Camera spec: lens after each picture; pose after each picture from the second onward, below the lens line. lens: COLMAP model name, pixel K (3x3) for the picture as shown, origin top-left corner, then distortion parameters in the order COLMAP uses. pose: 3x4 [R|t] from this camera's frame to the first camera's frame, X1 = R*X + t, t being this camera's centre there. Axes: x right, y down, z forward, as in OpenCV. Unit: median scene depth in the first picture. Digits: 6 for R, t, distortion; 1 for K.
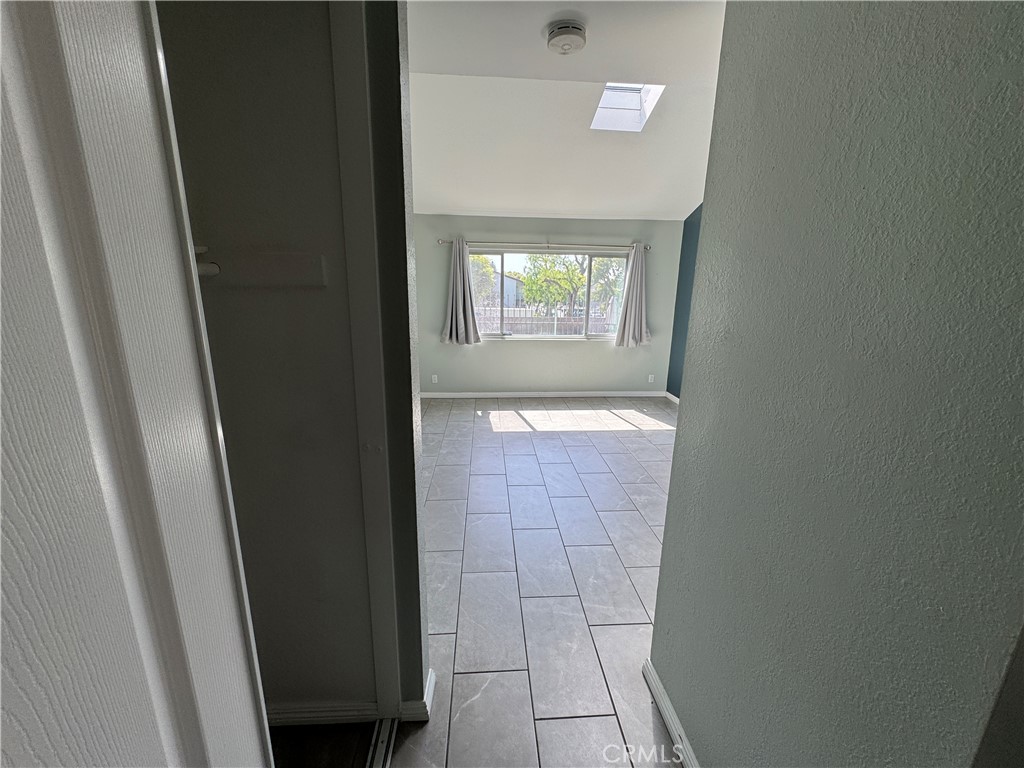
lens RADIAL K [[409.4, 0, 514.1], [0, 409.4, 385.0], [0, 0, 1]] dist [-0.002957, 0.000376]
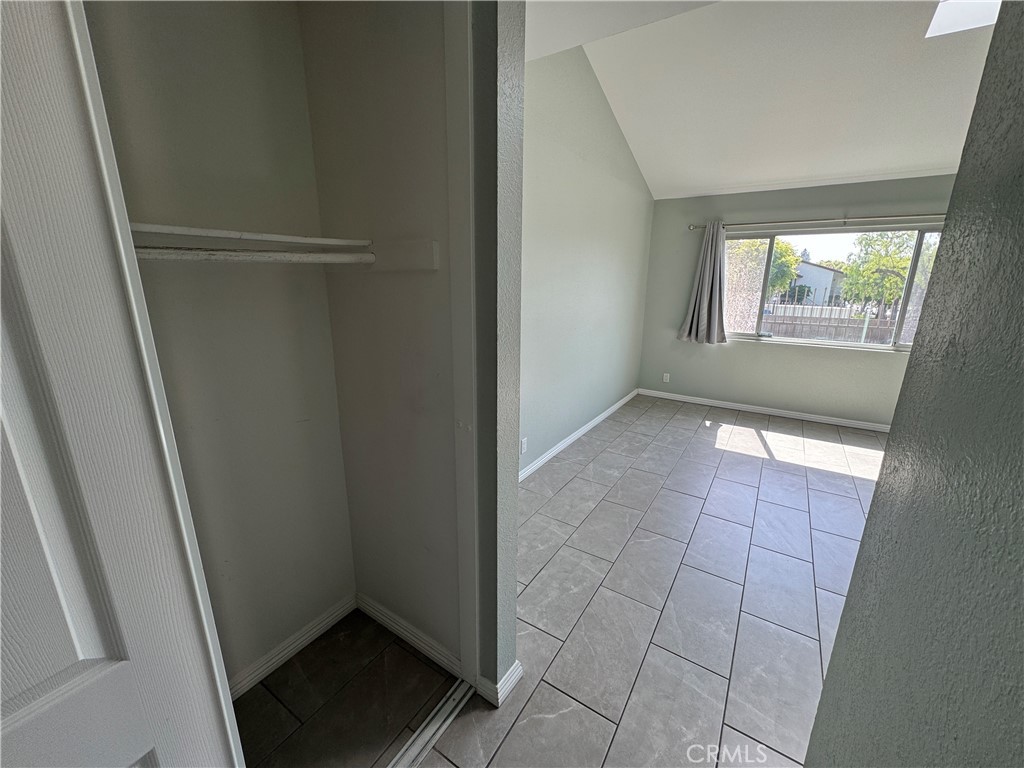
lens RADIAL K [[409.4, 0, 513.4], [0, 409.4, 385.1], [0, 0, 1]] dist [-0.002957, 0.000376]
pose [[0.796854, 0.144965, -0.586523, 0.091248], [-0.136478, 0.988885, 0.058994, -0.007304], [0.588556, 0.033038, 0.807781, 0.058876]]
